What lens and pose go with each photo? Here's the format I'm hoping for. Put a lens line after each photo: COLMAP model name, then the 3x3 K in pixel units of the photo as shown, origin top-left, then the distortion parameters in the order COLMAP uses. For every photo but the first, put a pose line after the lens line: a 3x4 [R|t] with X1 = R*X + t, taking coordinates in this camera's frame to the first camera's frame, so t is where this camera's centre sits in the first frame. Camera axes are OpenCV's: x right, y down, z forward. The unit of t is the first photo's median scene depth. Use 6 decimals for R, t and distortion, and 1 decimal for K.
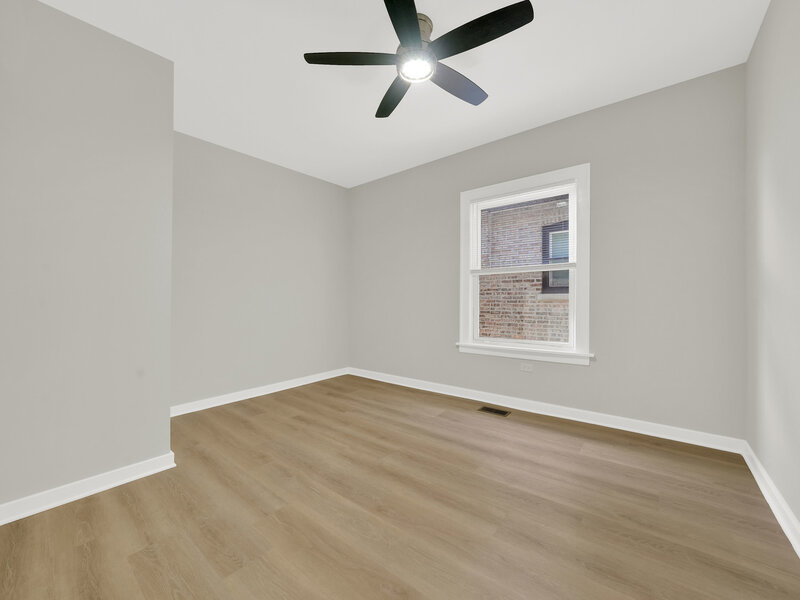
lens RADIAL K [[319.6, 0, 400.0], [0, 319.6, 300.0], [0, 0, 1]] dist [-0.000213, -0.000025]
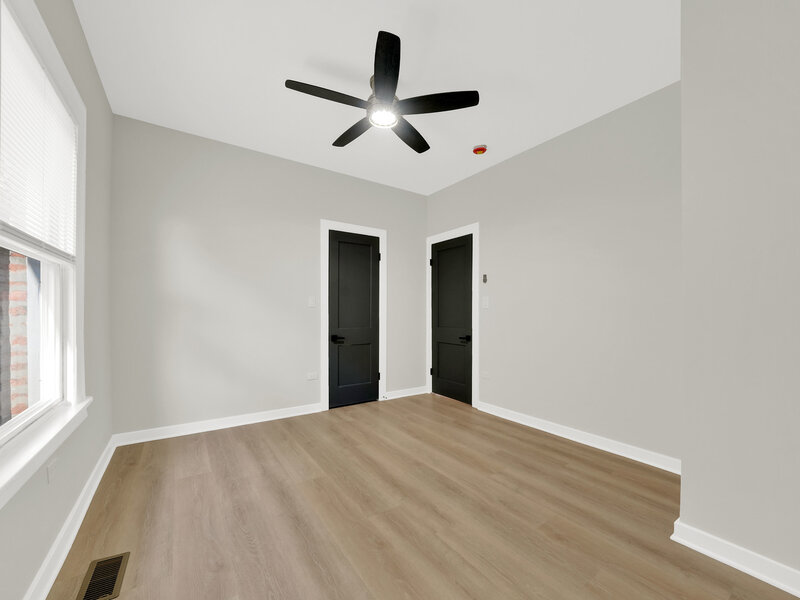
lens RADIAL K [[319.0, 0, 398.6], [0, 319.0, 318.2], [0, 0, 1]] dist [0.000306, 0.000044]
pose [[-0.955119, 0.008602, 0.296099, -0.307678], [0.013128, 0.999825, 0.013302, -0.007290], [-0.295933, 0.016592, -0.955065, 1.797920]]
